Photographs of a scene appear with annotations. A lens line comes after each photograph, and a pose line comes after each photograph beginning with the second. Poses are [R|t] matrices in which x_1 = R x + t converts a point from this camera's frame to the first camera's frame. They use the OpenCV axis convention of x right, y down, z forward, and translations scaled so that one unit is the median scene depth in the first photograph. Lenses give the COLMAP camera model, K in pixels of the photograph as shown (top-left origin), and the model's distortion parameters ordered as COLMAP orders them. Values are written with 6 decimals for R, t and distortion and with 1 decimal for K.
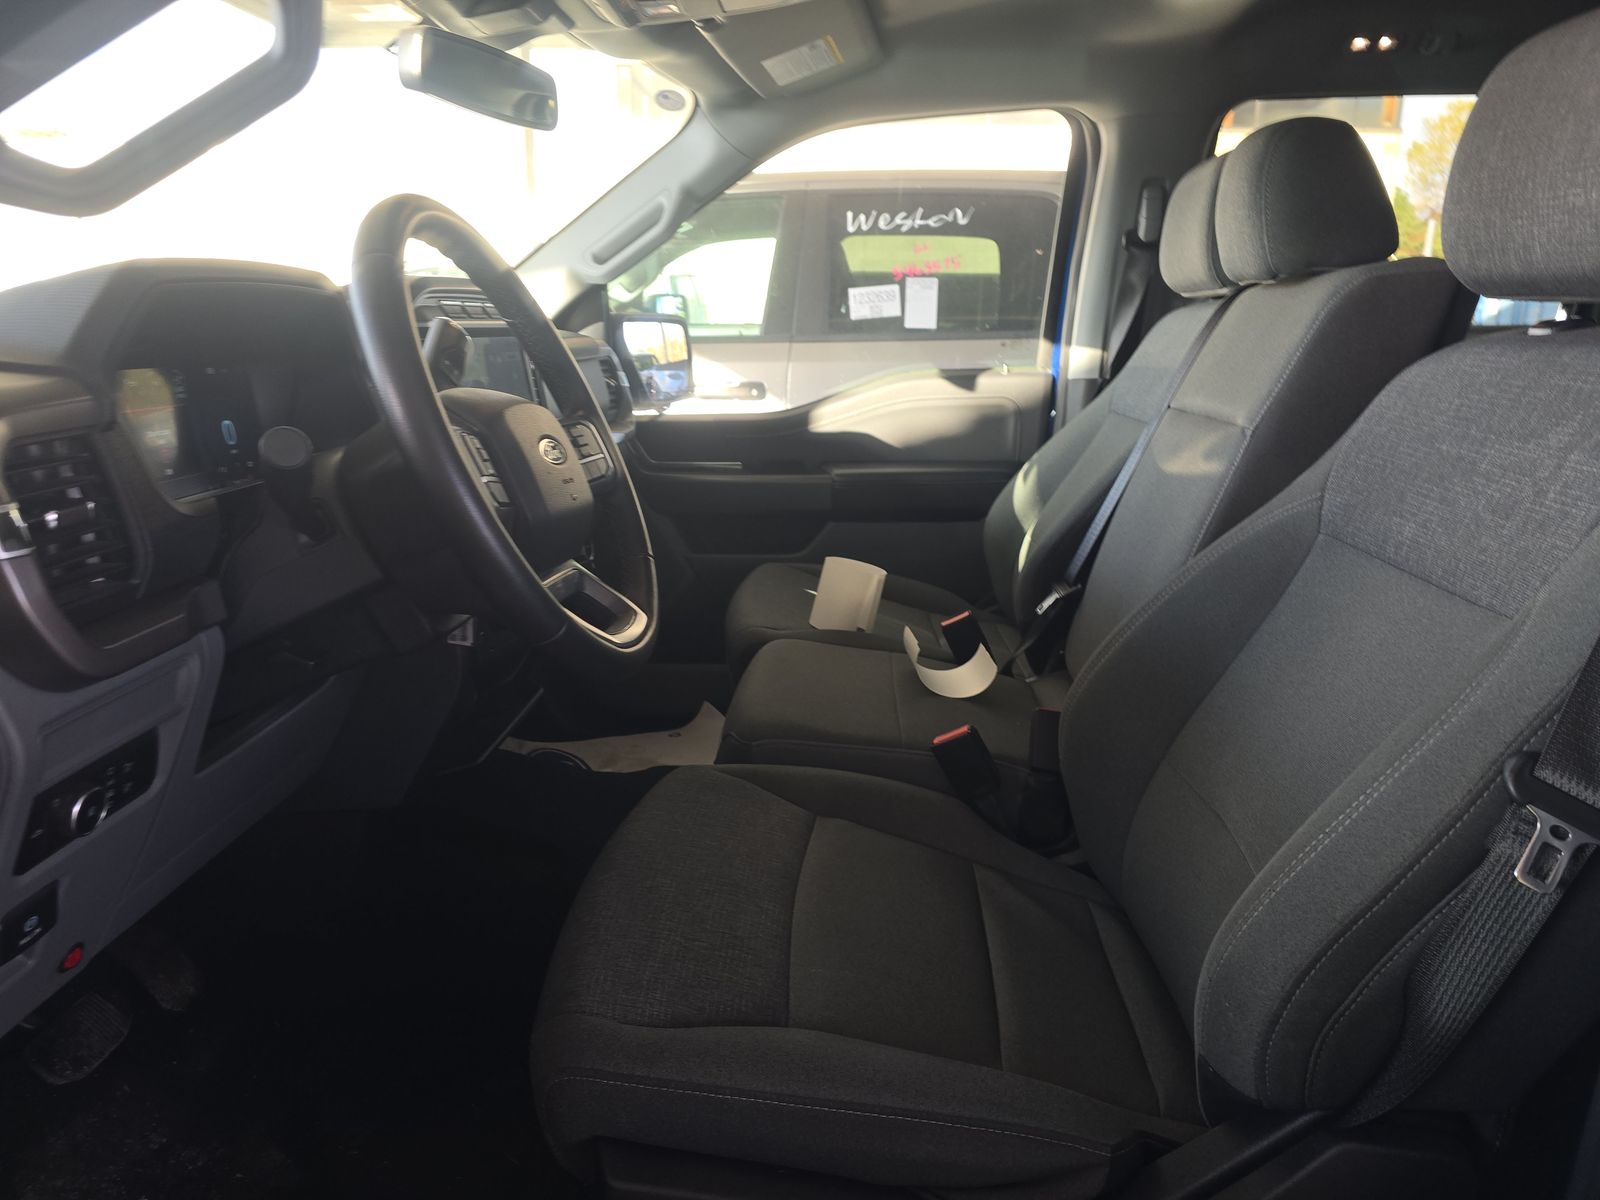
lens RADIAL K [[1090.6, 0, 823.6], [0, 1090.6, 601.4], [0, 0, 1]] dist [0.048238, -0.047396]
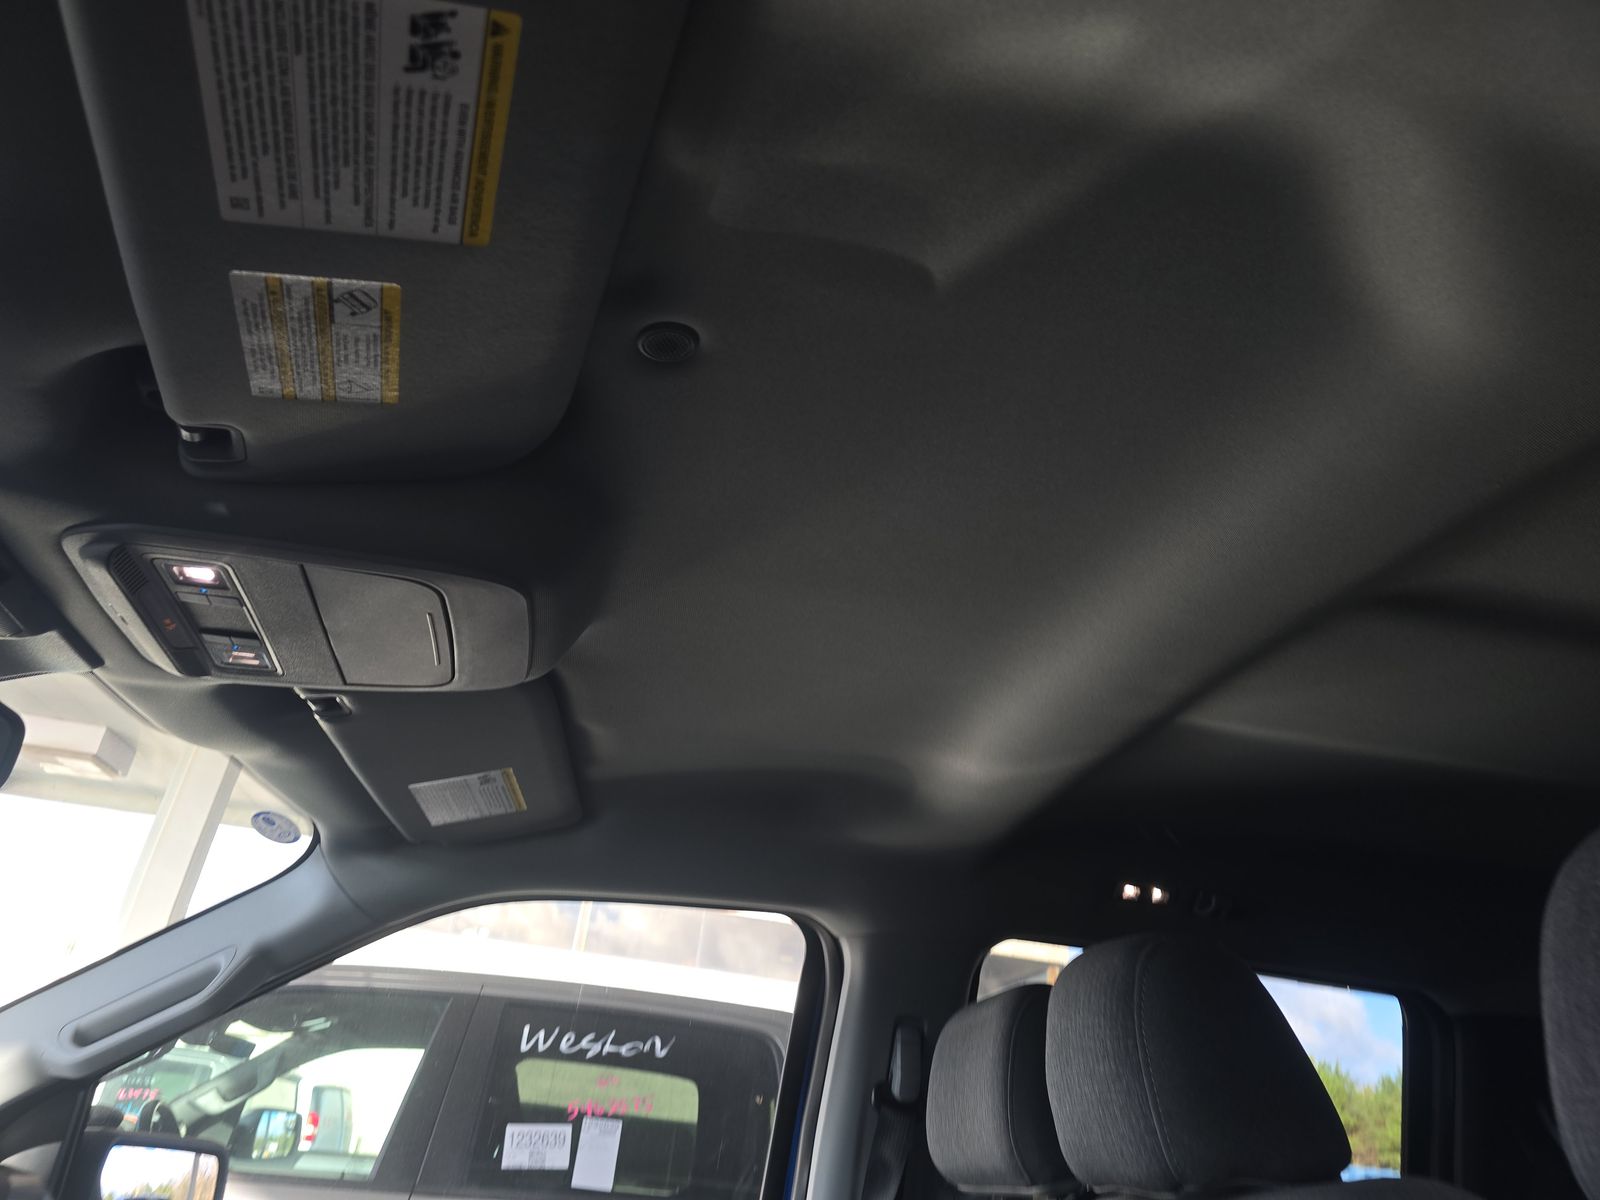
lens RADIAL K [[1090.6, 0, 823.6], [0, 1090.6, 601.4], [0, 0, 1]] dist [0.048238, -0.047396]
pose [[0.962537, 0.194011, 0.189425, 0.024567], [-0.018049, 0.742893, -0.669167, -0.052017], [-0.270548, 0.640679, 0.718564, 0.170676]]
